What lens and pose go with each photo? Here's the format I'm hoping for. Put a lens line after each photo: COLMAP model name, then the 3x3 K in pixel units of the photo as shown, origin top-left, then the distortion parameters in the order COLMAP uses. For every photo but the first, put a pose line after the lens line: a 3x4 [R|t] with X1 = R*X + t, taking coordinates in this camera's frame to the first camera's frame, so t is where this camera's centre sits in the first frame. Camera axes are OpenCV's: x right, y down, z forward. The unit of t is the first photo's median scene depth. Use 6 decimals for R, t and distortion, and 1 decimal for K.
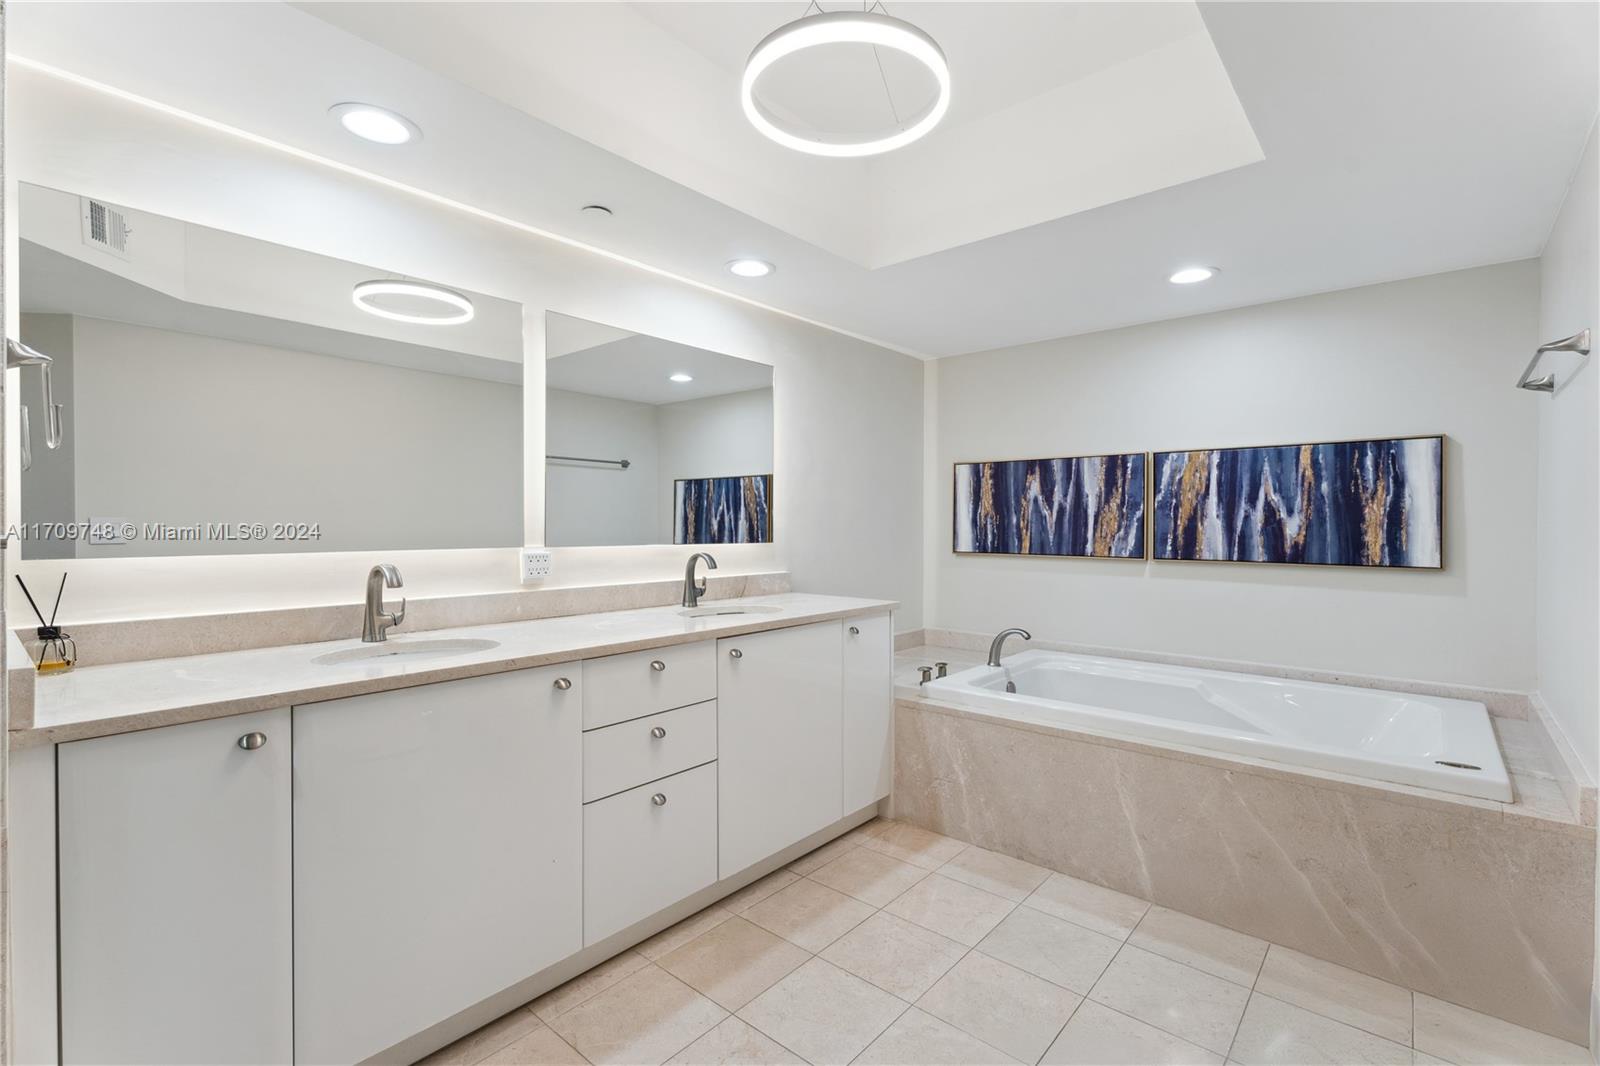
lens RADIAL K [[736.8, 0, 809.2], [0, 736.8, 528.5], [0, 0, 1]] dist [0.001784, -0.000173]
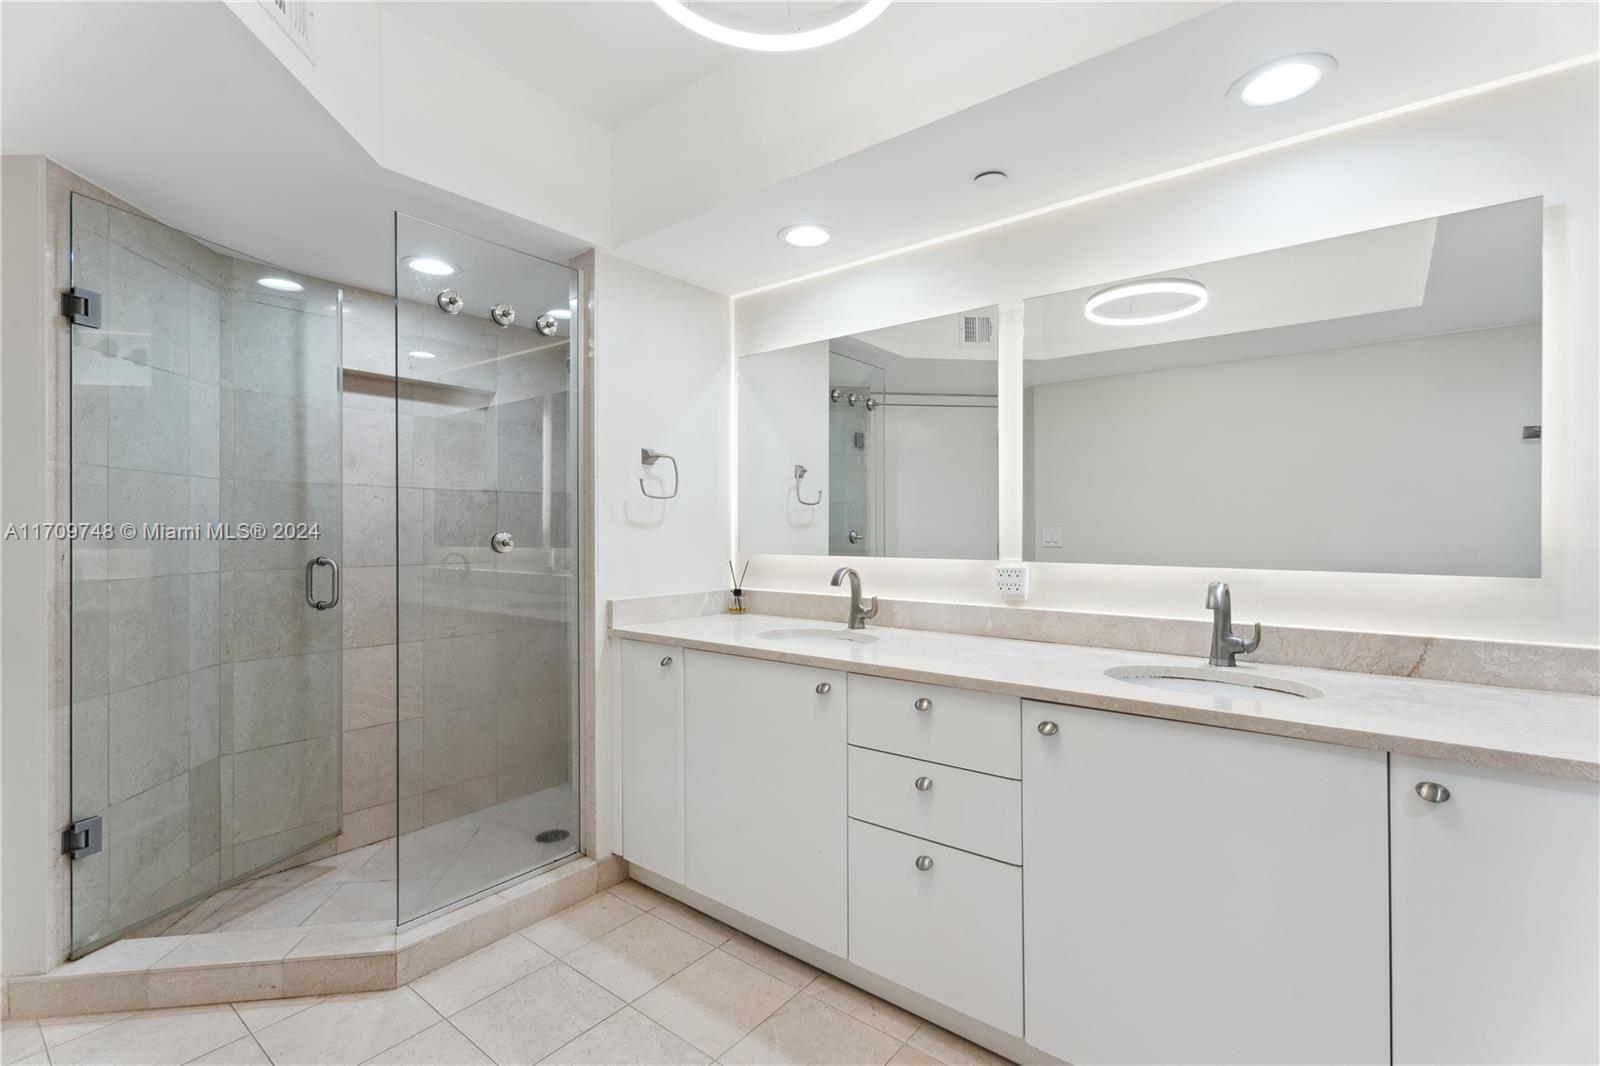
lens RADIAL K [[703.2, 0, 801.7], [0, 703.2, 539.9], [0, 0, 1]] dist [-0.032395, 0.000100]
pose [[0.019582, -0.000541, -0.999808, 0.505875], [-0.015976, 0.999872, -0.000854, 0.004253], [0.999681, 0.015989, 0.019571, 0.733340]]
